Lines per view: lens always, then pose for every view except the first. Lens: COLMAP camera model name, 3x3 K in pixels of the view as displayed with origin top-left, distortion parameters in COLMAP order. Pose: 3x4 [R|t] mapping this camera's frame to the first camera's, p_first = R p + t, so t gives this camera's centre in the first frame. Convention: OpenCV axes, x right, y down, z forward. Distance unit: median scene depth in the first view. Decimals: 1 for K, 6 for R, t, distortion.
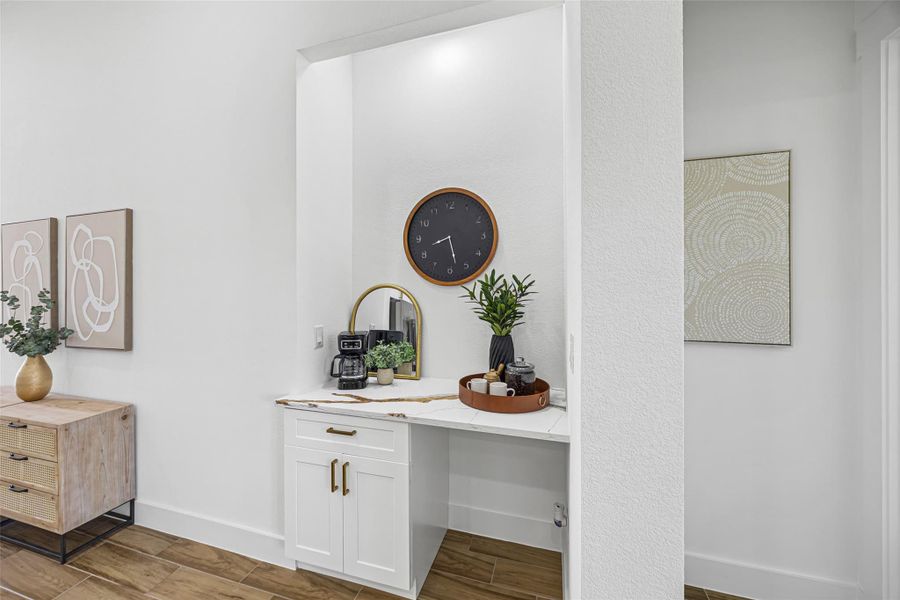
lens RADIAL K [[356.1, 0, 450.0], [0, 356.1, 300.0], [0, 0, 1]] dist [-0.001042, -0.000126]
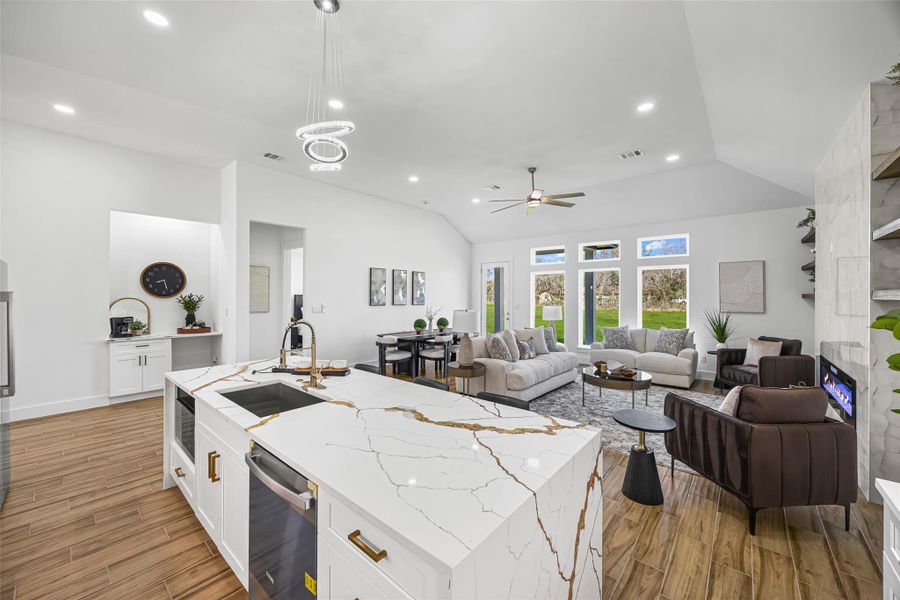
lens RADIAL K [[344.1, 0, 446.9], [0, 344.1, 299.6], [0, 0, 1]] dist [-0.001474, -0.000267]
pose [[0.401066, -0.011547, 0.915977, -1.721993], [0.000724, 0.999924, 0.012288, -0.062448], [-0.916049, -0.004266, 0.401044, -2.287572]]
